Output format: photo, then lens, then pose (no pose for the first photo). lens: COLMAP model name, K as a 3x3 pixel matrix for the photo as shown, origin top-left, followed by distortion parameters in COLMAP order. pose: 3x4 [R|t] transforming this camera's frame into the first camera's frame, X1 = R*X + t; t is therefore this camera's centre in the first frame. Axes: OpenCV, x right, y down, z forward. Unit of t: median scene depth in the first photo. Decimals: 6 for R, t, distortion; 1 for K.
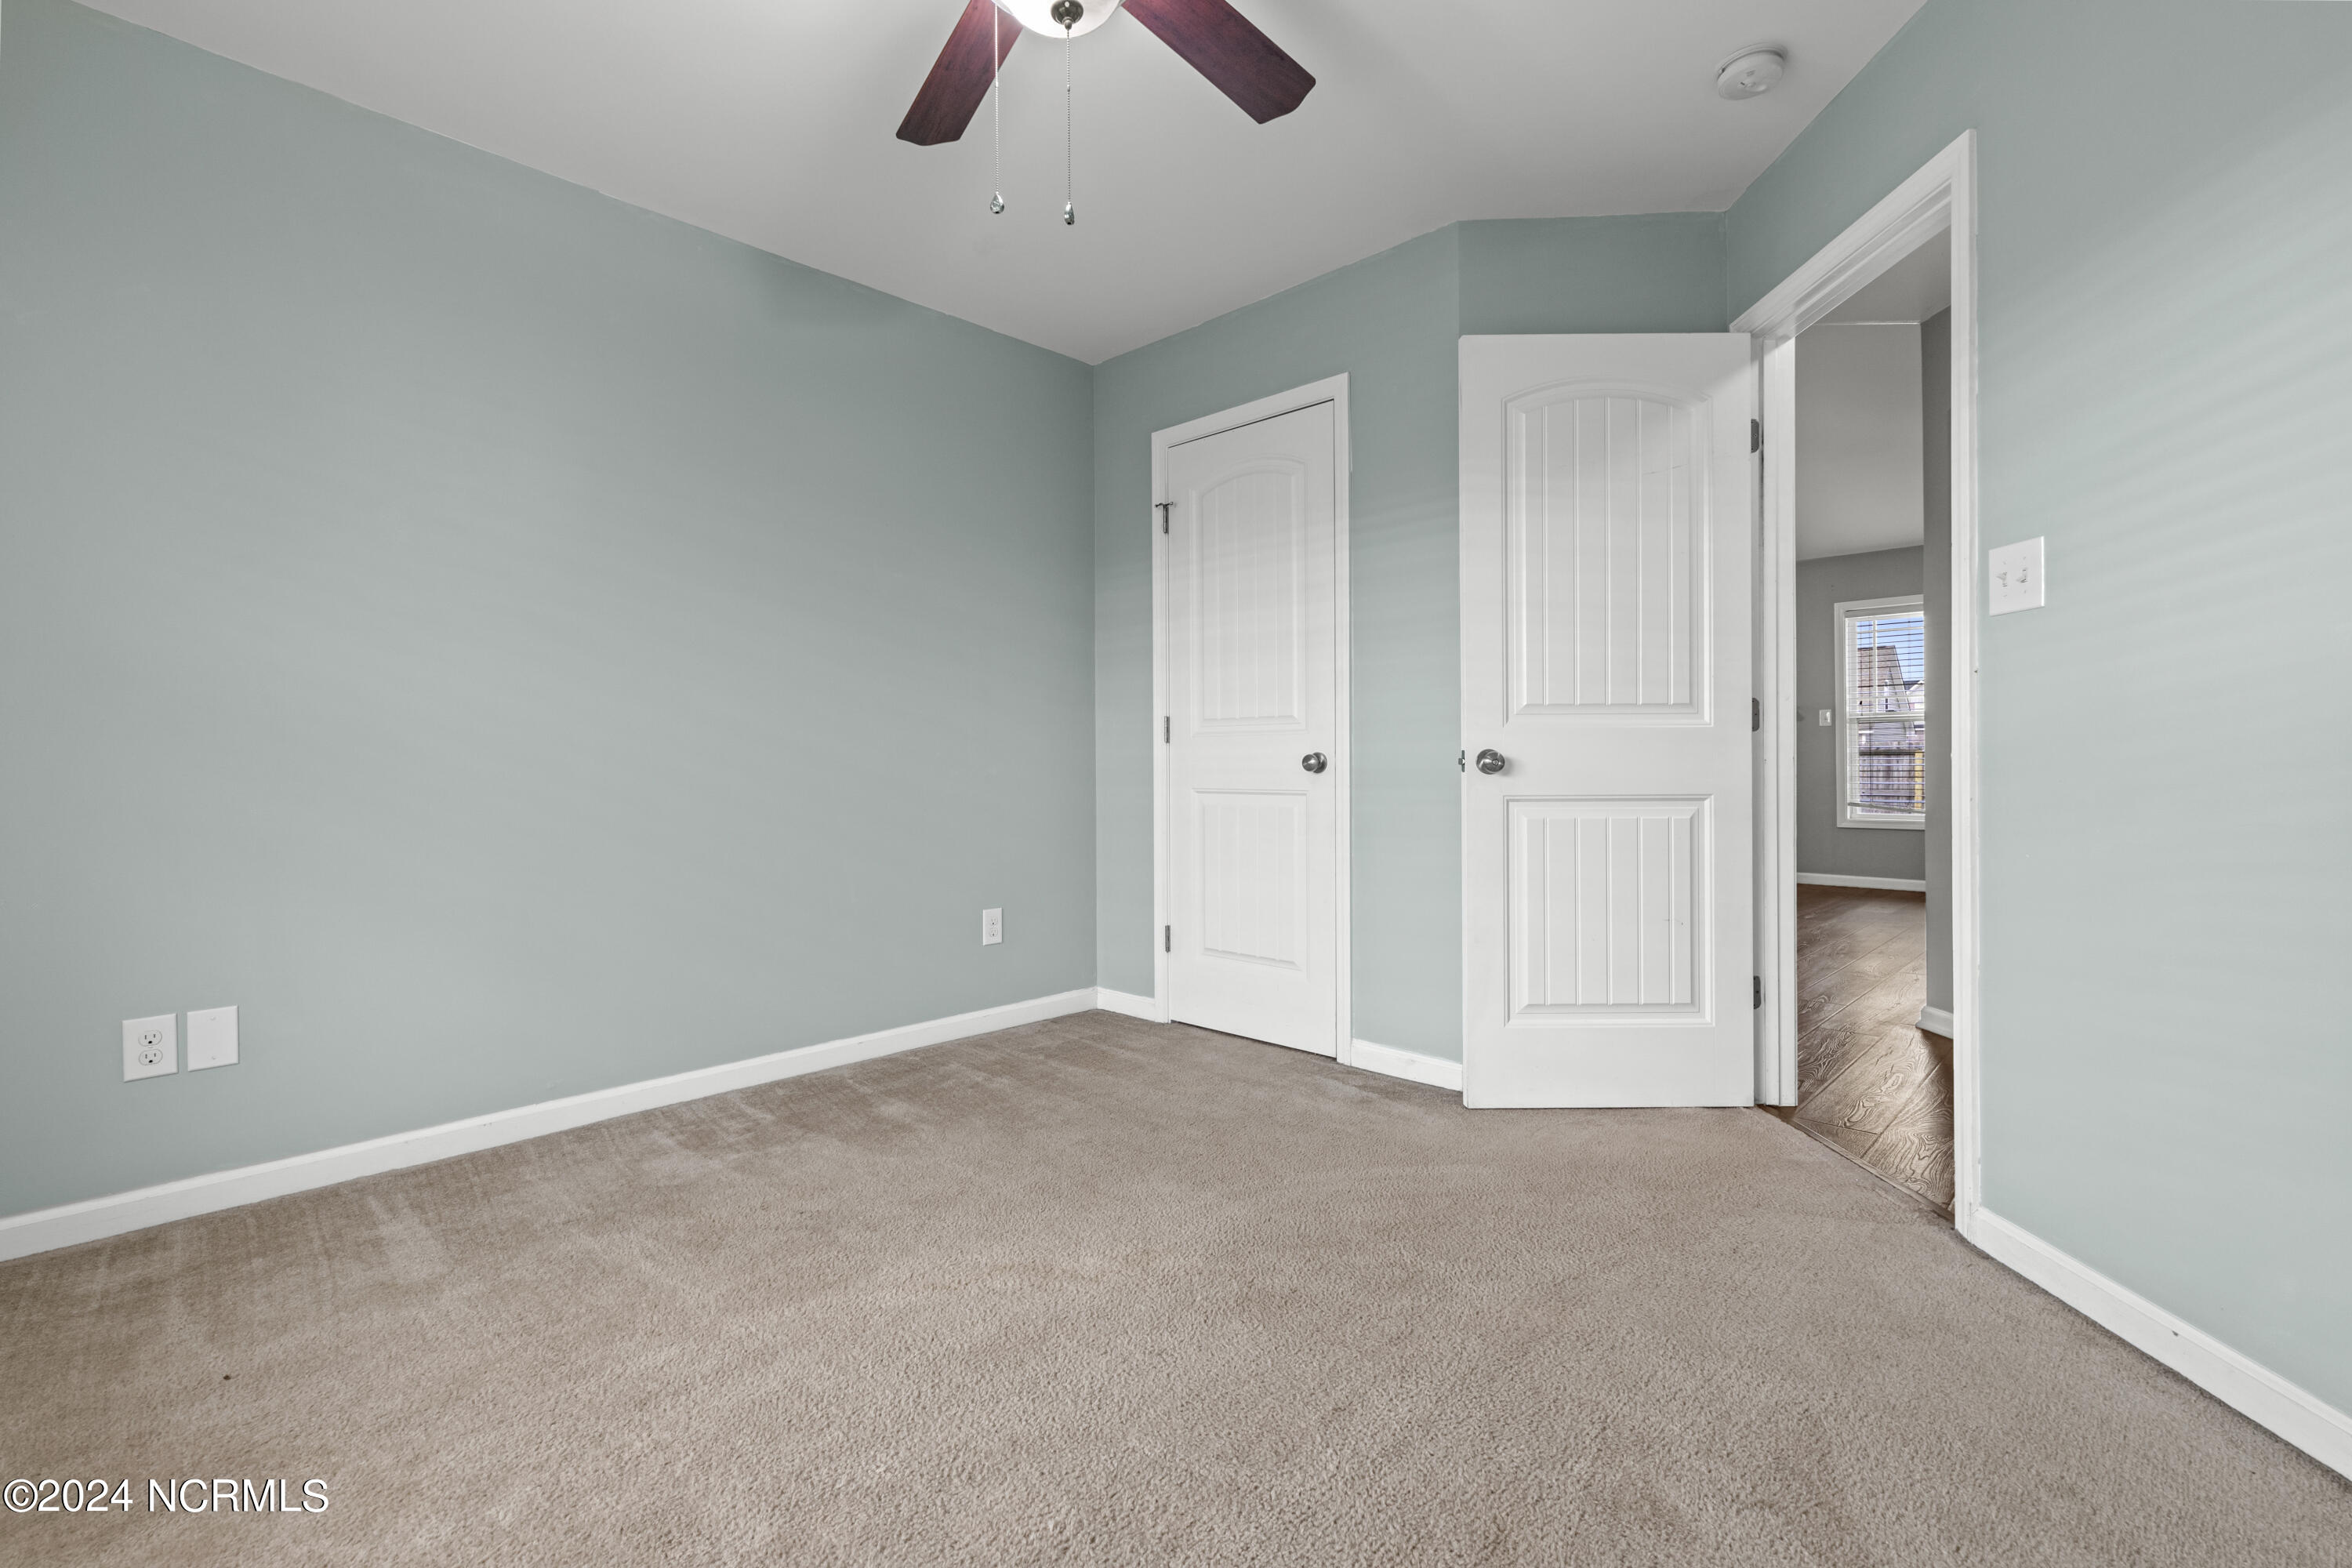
lens RADIAL K [[1056.1, 0, 1161.1], [0, 1056.1, 777.9], [0, 0, 1]] dist [0.003038, 0.000650]
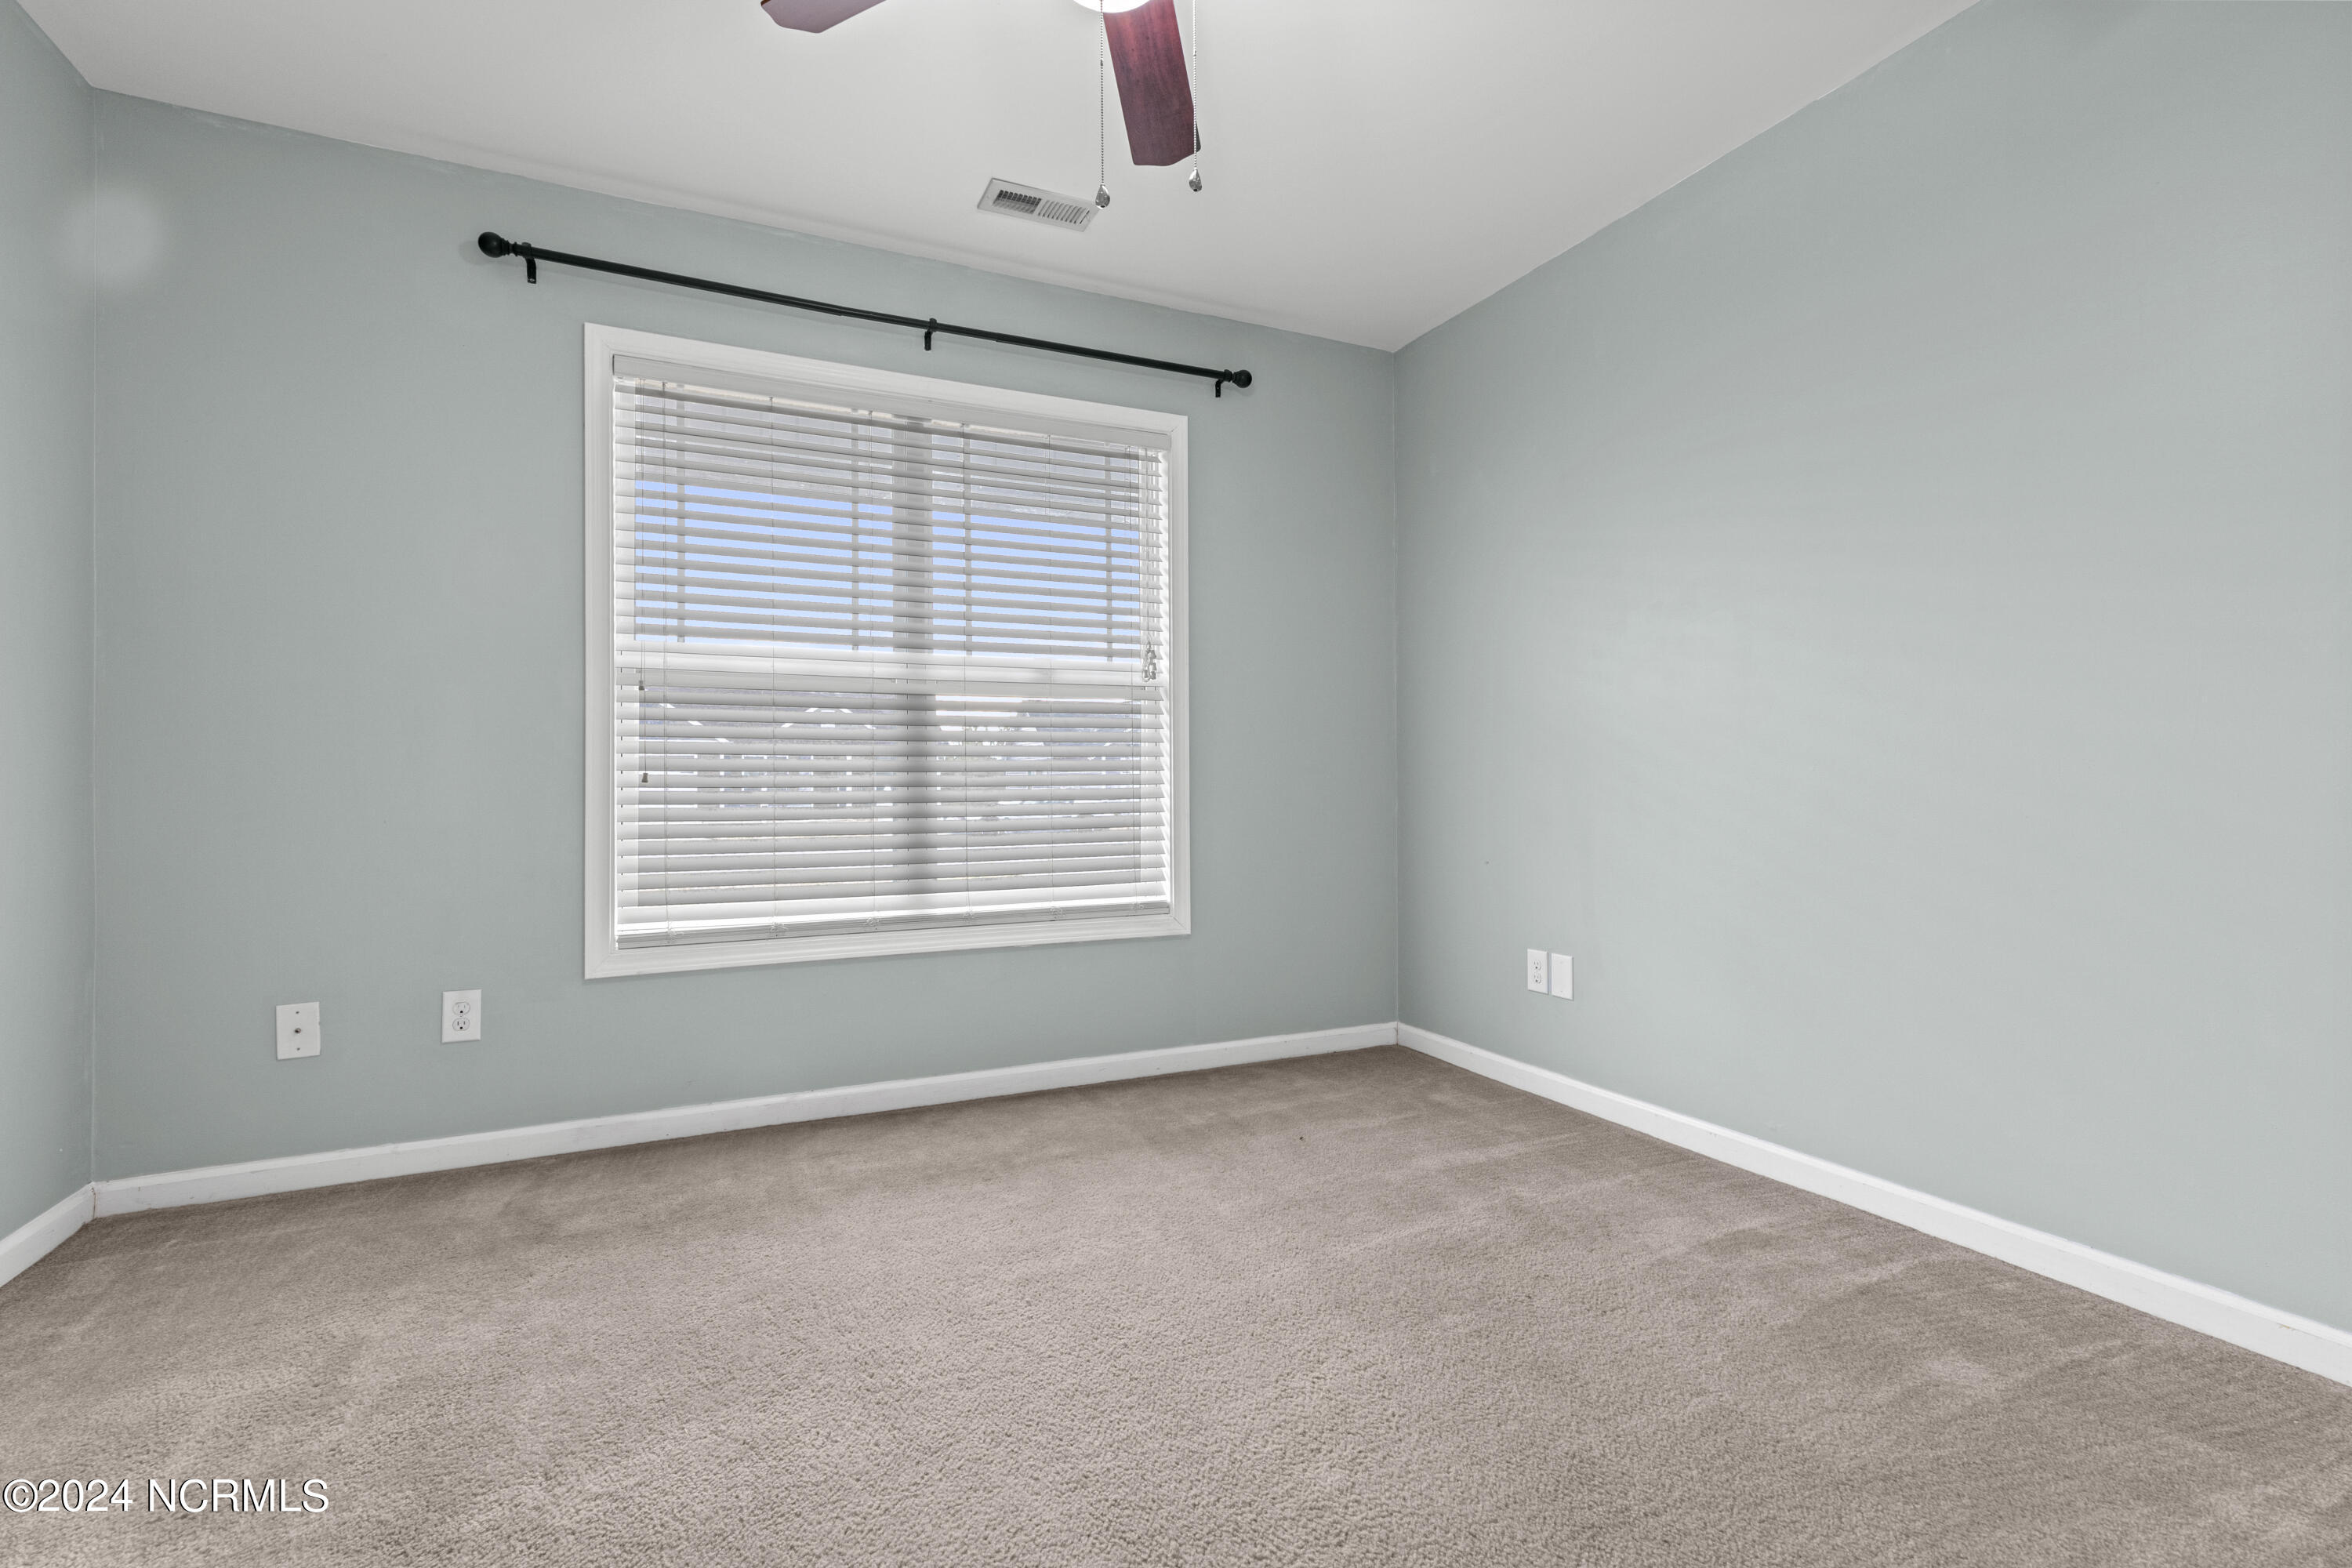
lens RADIAL K [[1056.1, 0, 1161.1], [0, 1056.1, 777.9], [0, 0, 1]] dist [0.003038, 0.000650]
pose [[-0.367895, 0.004748, -0.929855, 0.567095], [-0.000870, 0.999985, 0.005450, -0.018795], [0.929867, 0.002814, -0.367885, 1.018881]]
